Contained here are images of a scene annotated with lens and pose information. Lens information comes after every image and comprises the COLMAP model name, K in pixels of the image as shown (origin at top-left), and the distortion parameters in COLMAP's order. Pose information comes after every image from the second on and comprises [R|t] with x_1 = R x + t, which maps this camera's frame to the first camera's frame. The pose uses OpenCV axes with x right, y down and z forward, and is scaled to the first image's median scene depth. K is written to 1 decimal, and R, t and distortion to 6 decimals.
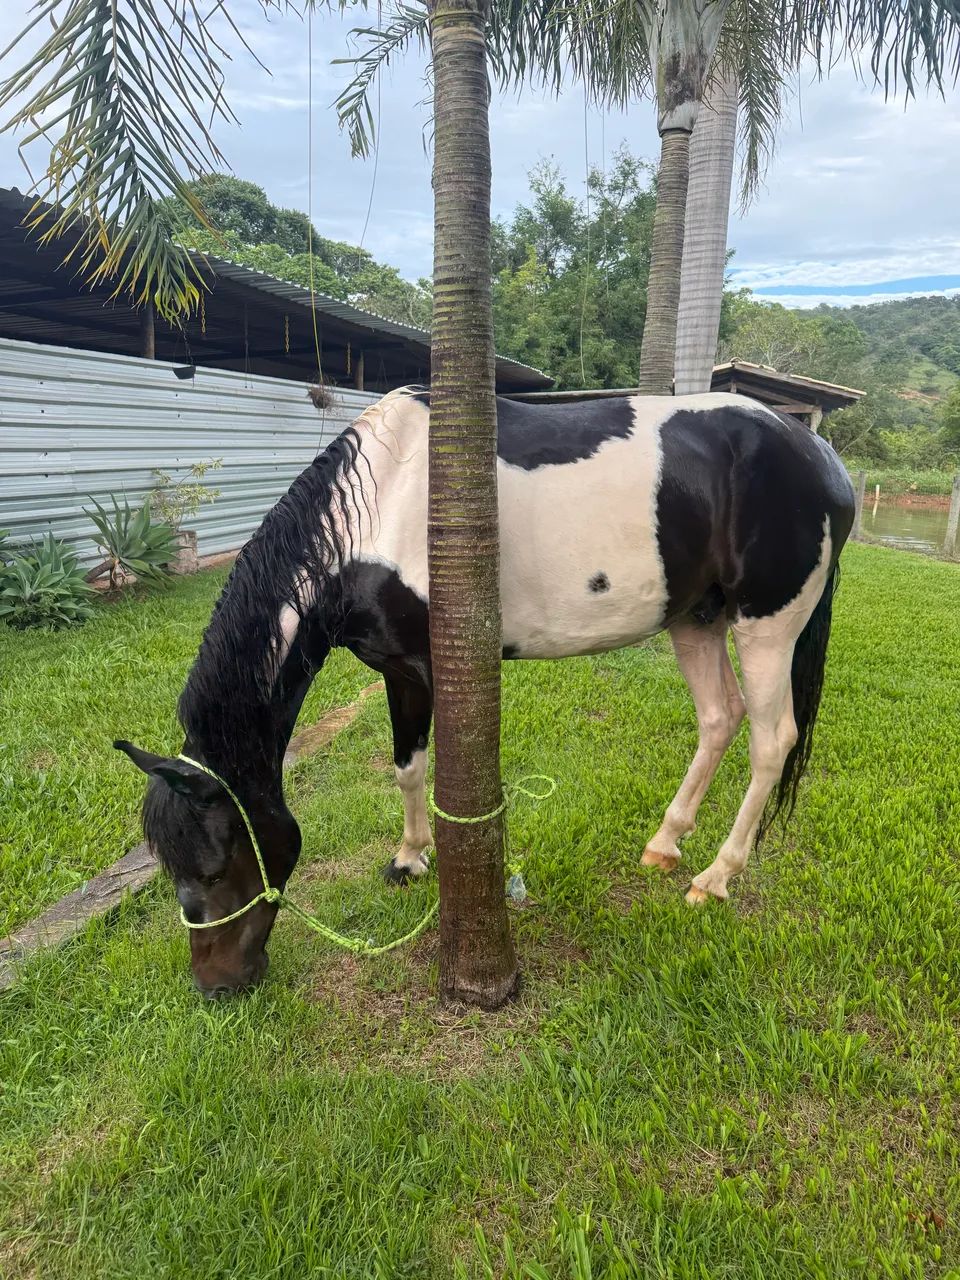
lens RADIAL K [[894.1, 0, 477.0], [0, 894.1, 626.1], [0, 0, 1]] dist [-0.000402, -0.013958]
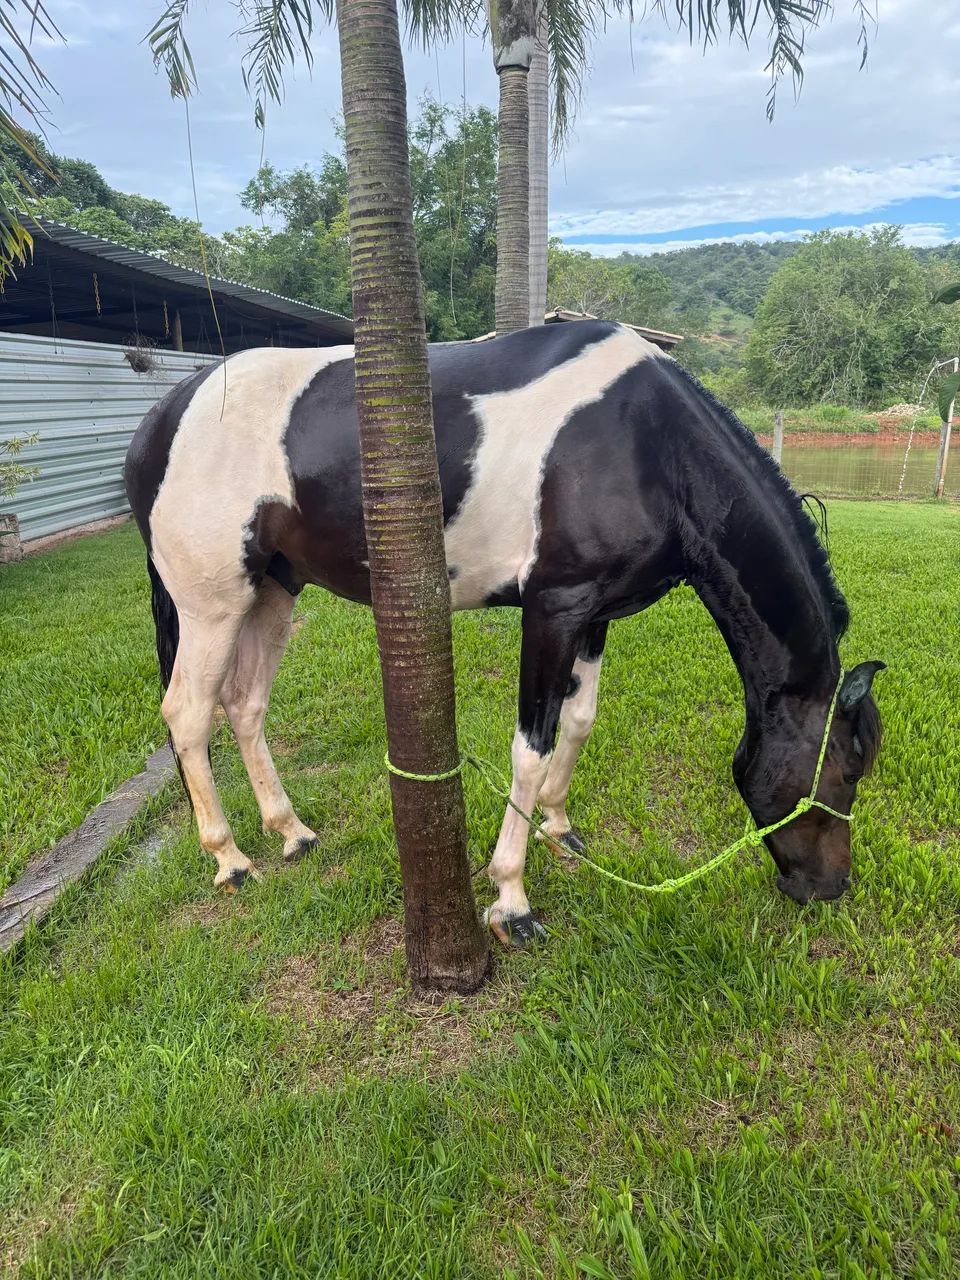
lens RADIAL K [[894.1, 0, 477.0], [0, 894.1, 626.1], [0, 0, 1]] dist [-0.000402, -0.013958]
pose [[0.980918, -0.089782, 0.172453, -0.098807], [0.081770, 0.995240, 0.053027, -0.010140], [-0.176393, -0.037914, 0.983589, 0.069359]]
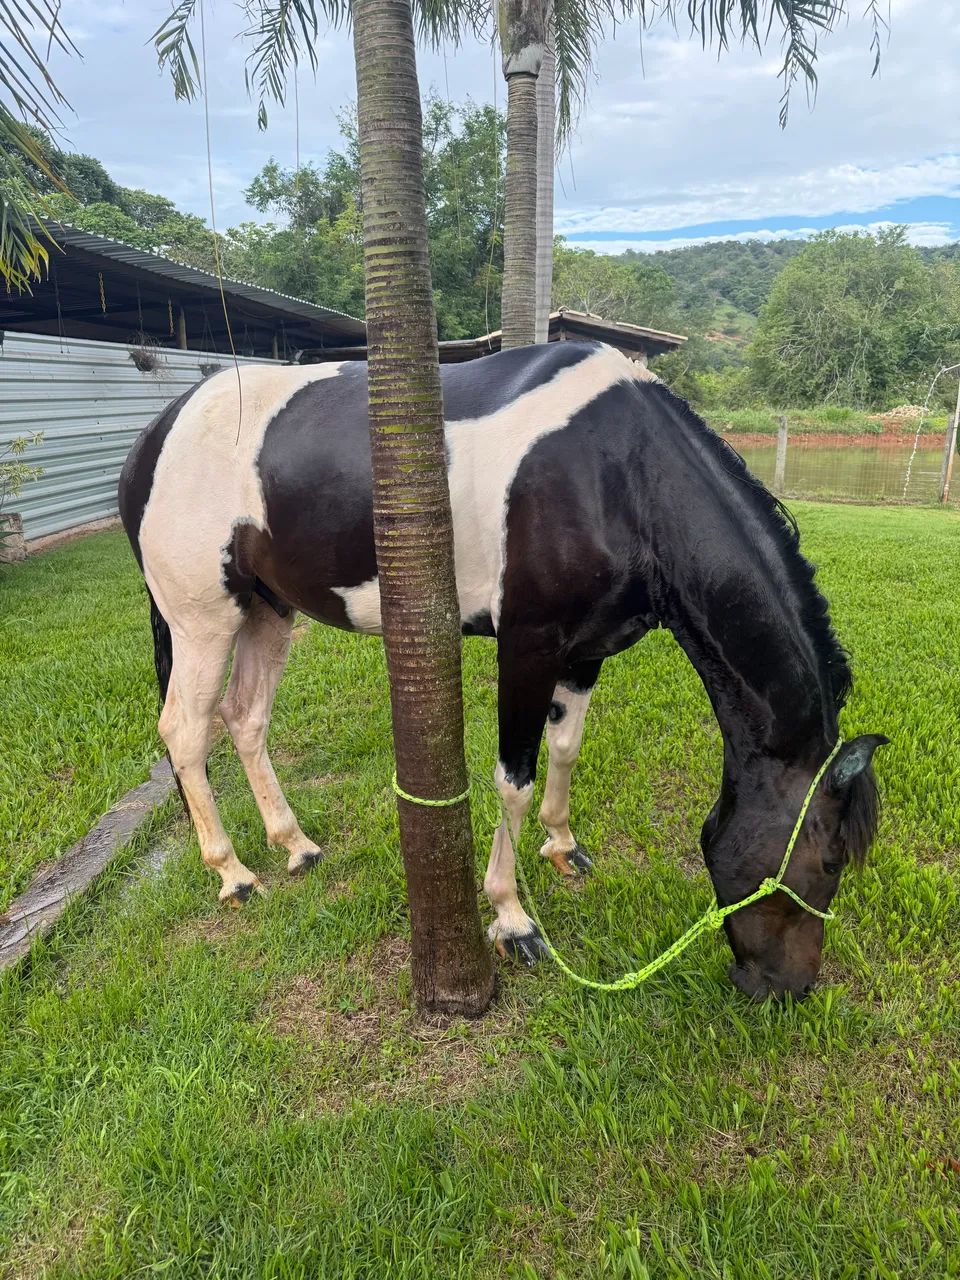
lens RADIAL K [[896.3, 0, 472.4], [0, 896.3, 622.8], [0, 0, 1]] dist [-0.004659, -0.008330]
pose [[0.982626, -0.080949, 0.167015, -0.105728], [0.073287, 0.995978, 0.051550, -0.037084], [-0.170516, -0.038414, 0.984606, 0.070191]]
